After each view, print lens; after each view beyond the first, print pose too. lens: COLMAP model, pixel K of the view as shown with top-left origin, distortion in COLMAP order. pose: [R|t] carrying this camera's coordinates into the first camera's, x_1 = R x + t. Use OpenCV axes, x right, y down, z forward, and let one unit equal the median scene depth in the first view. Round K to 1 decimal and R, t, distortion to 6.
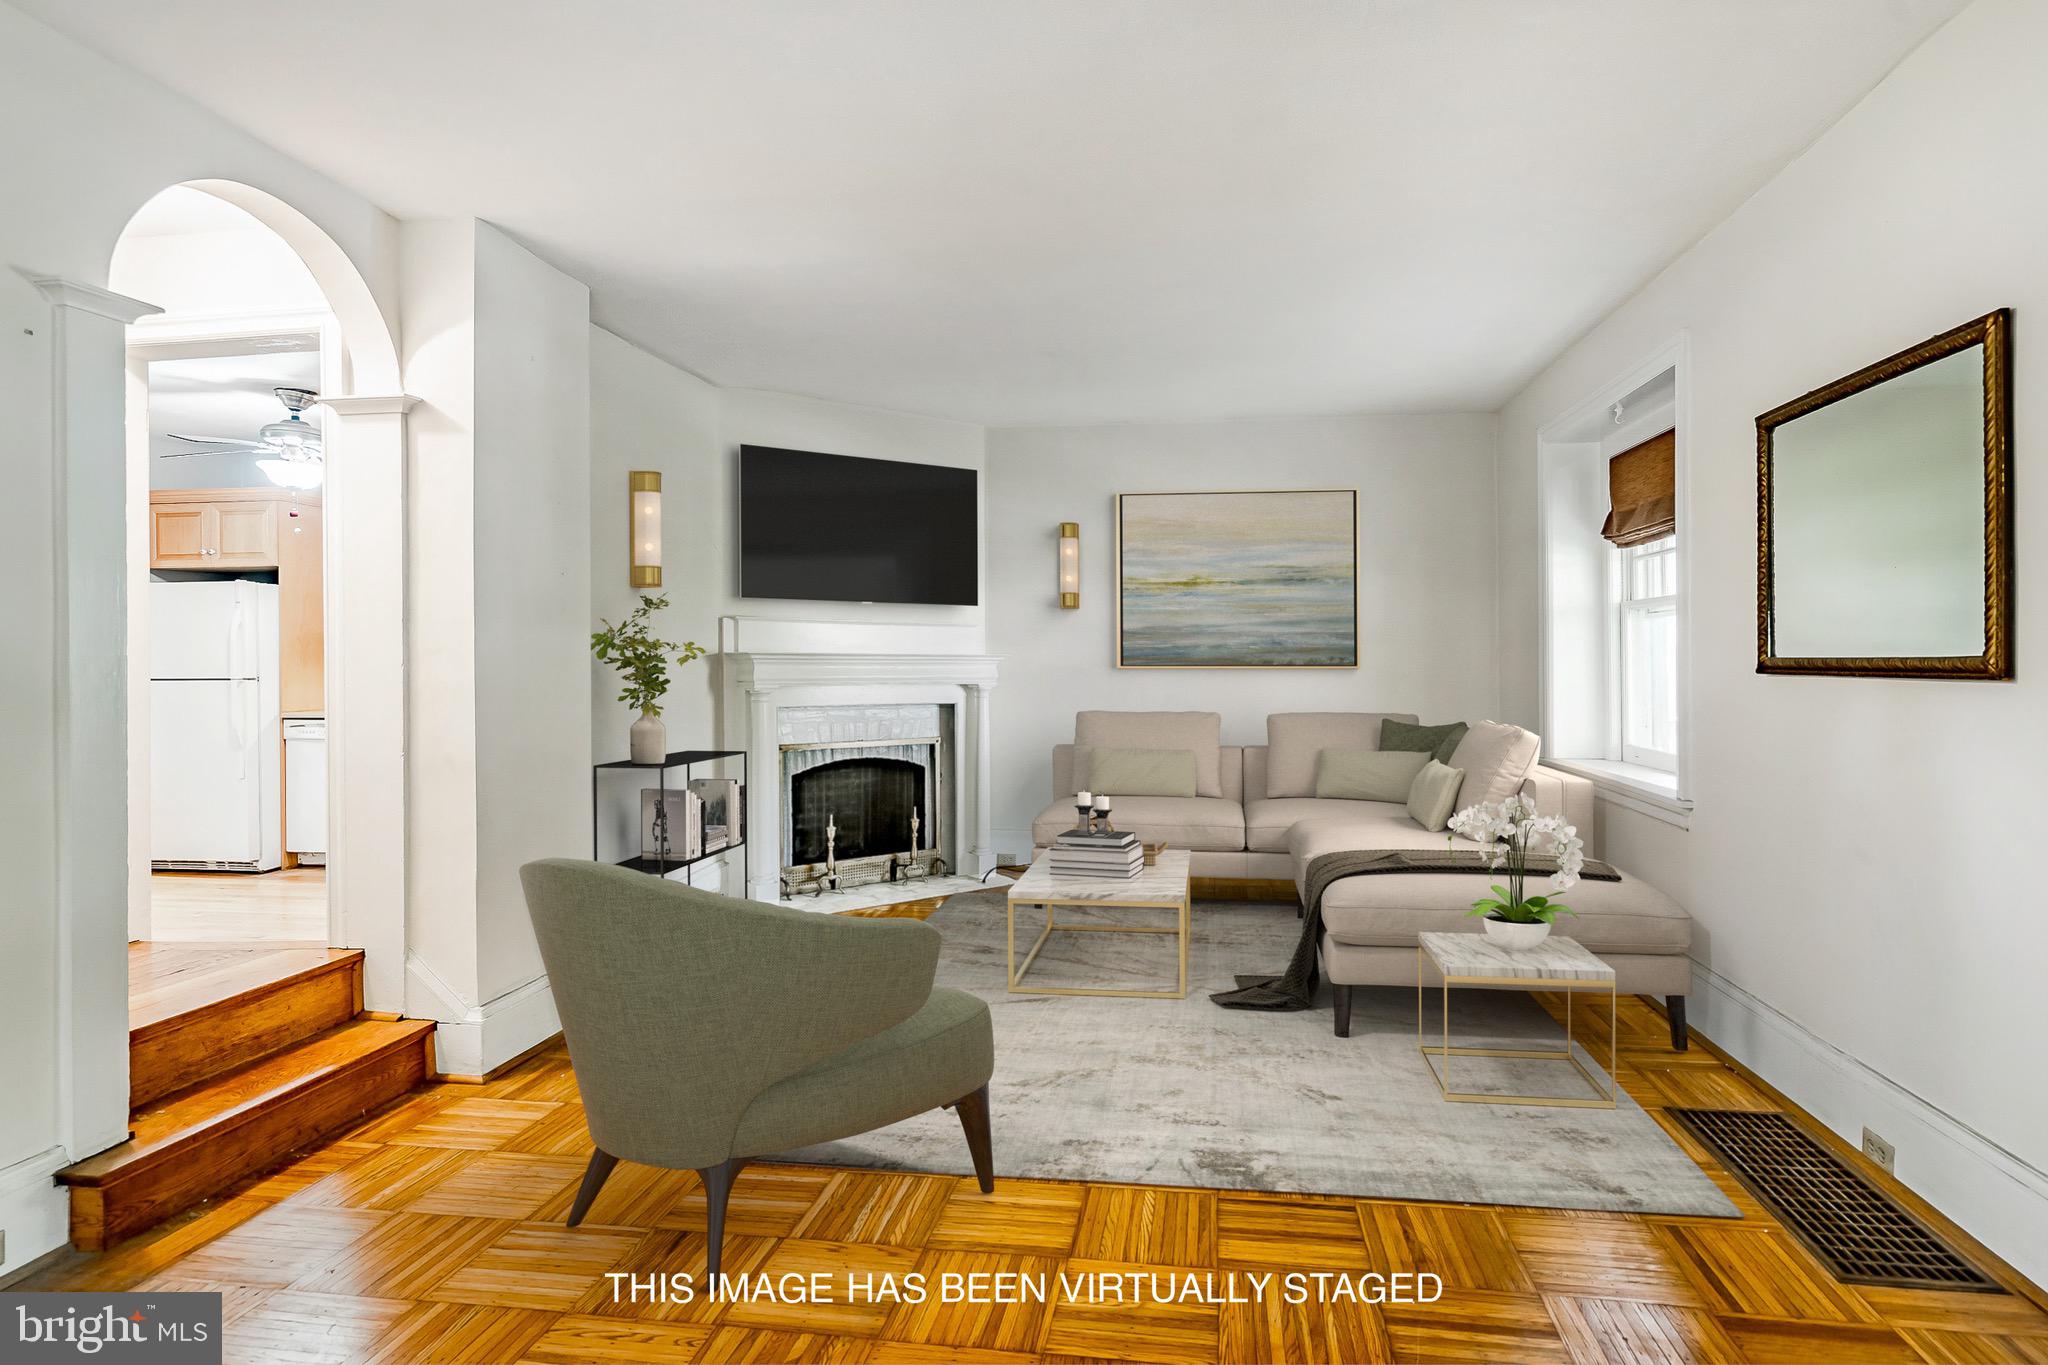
lens RADIAL K [[1041.1, 0, 1022.8], [0, 1041.1, 671.7], [0, 0, 1]] dist [0.004251, -0.000611]
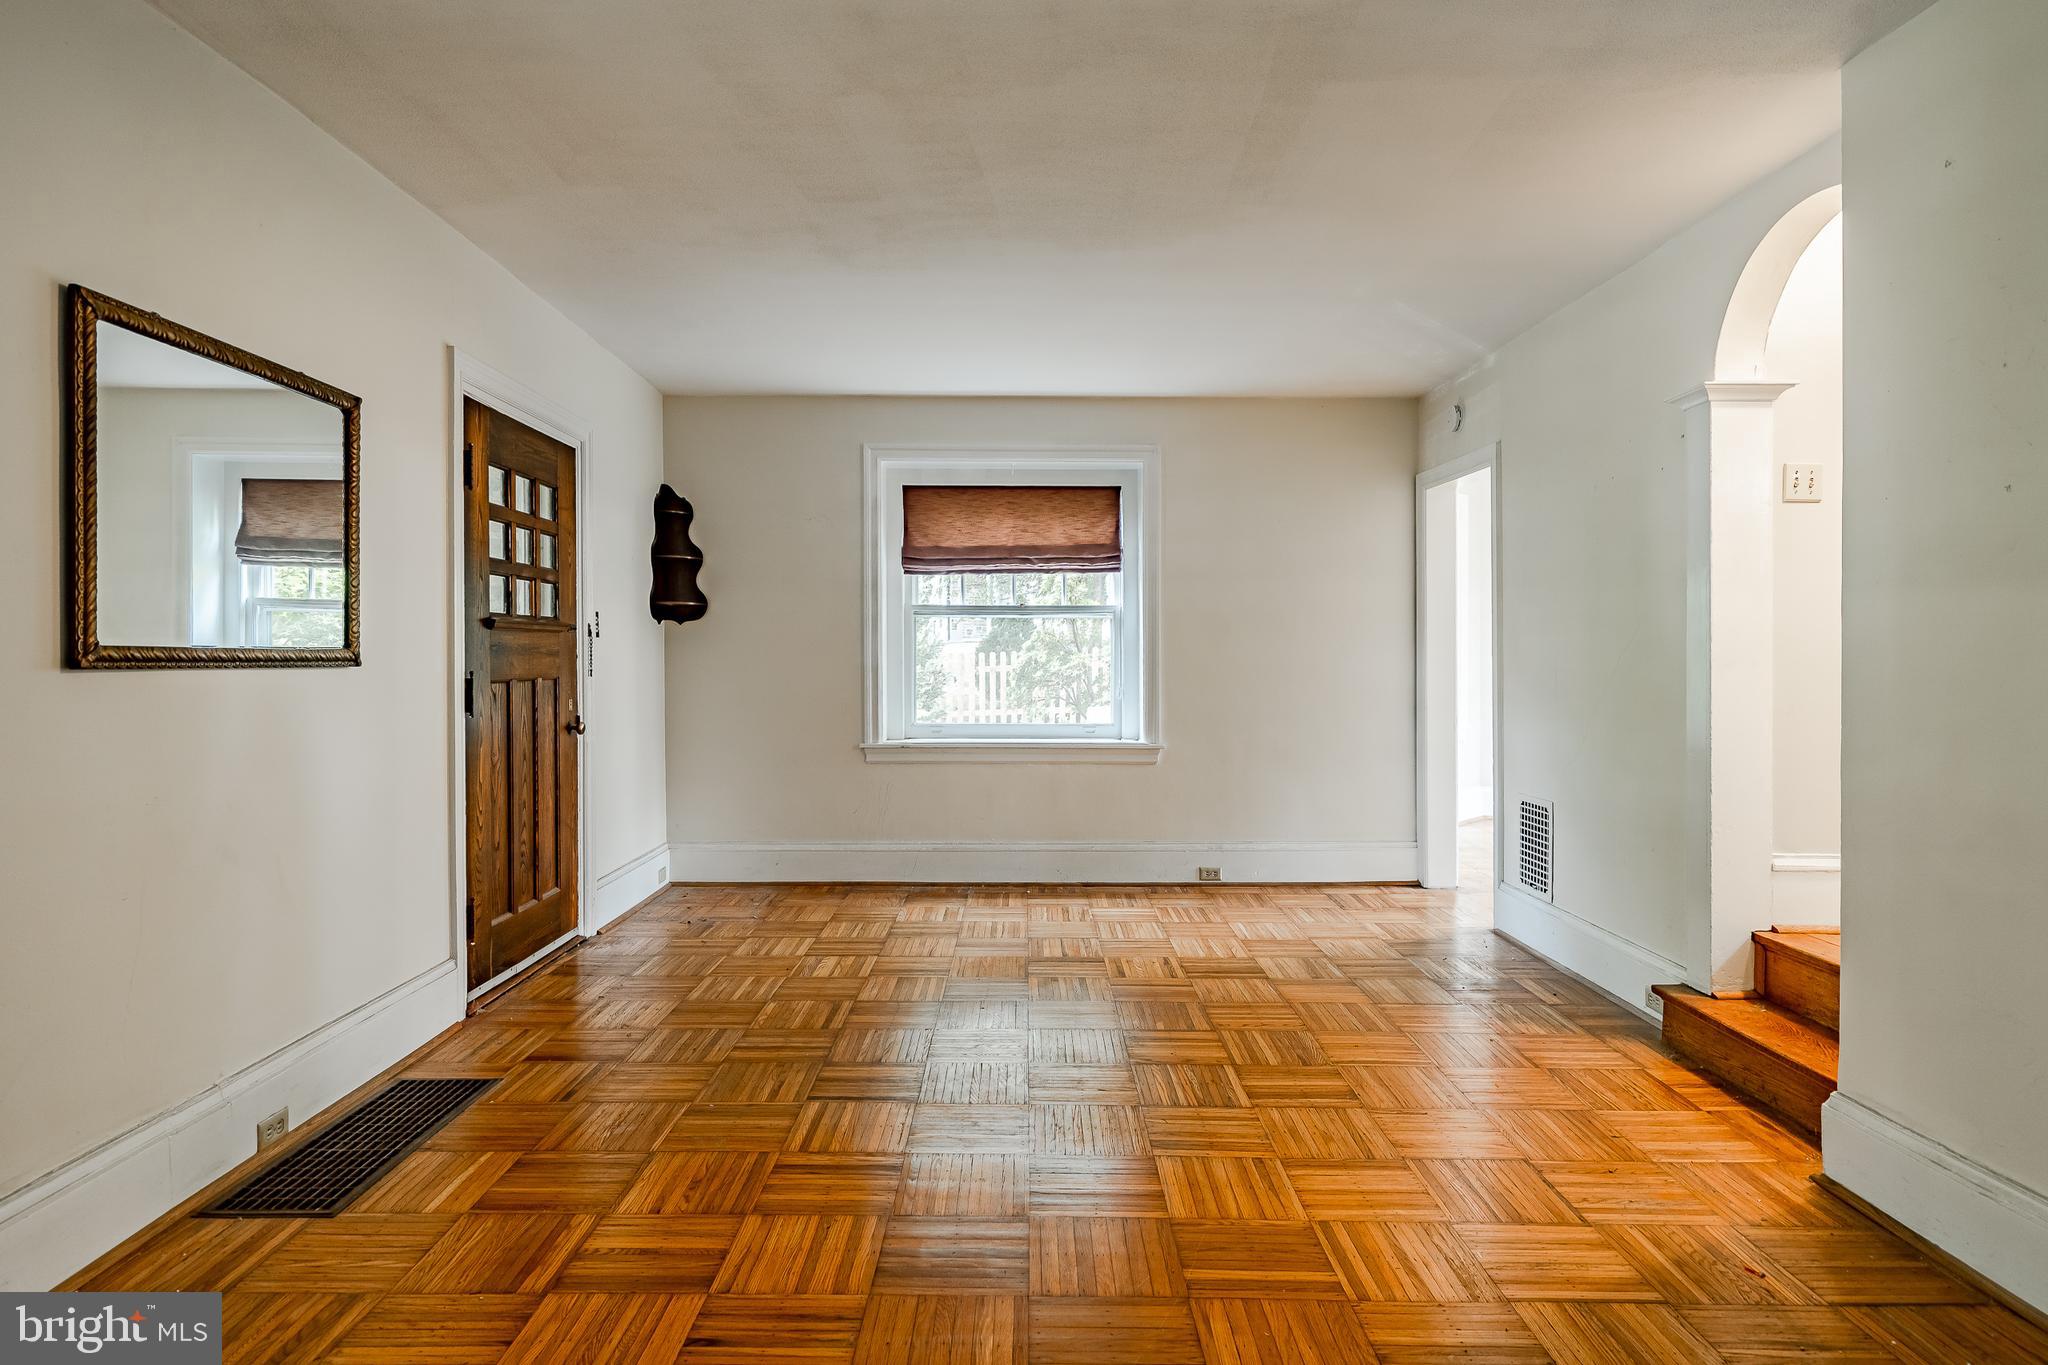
lens RADIAL K [[1146.0, 0, 1018.8], [0, 1146.0, 670.1], [0, 0, 1]] dist [-0.002199, 0.000398]
pose [[-0.983613, 0.005481, -0.180209, 0.313376], [0.002120, 0.999820, 0.018837, -0.013029], [0.180280, 0.018146, -0.983448, 2.349387]]
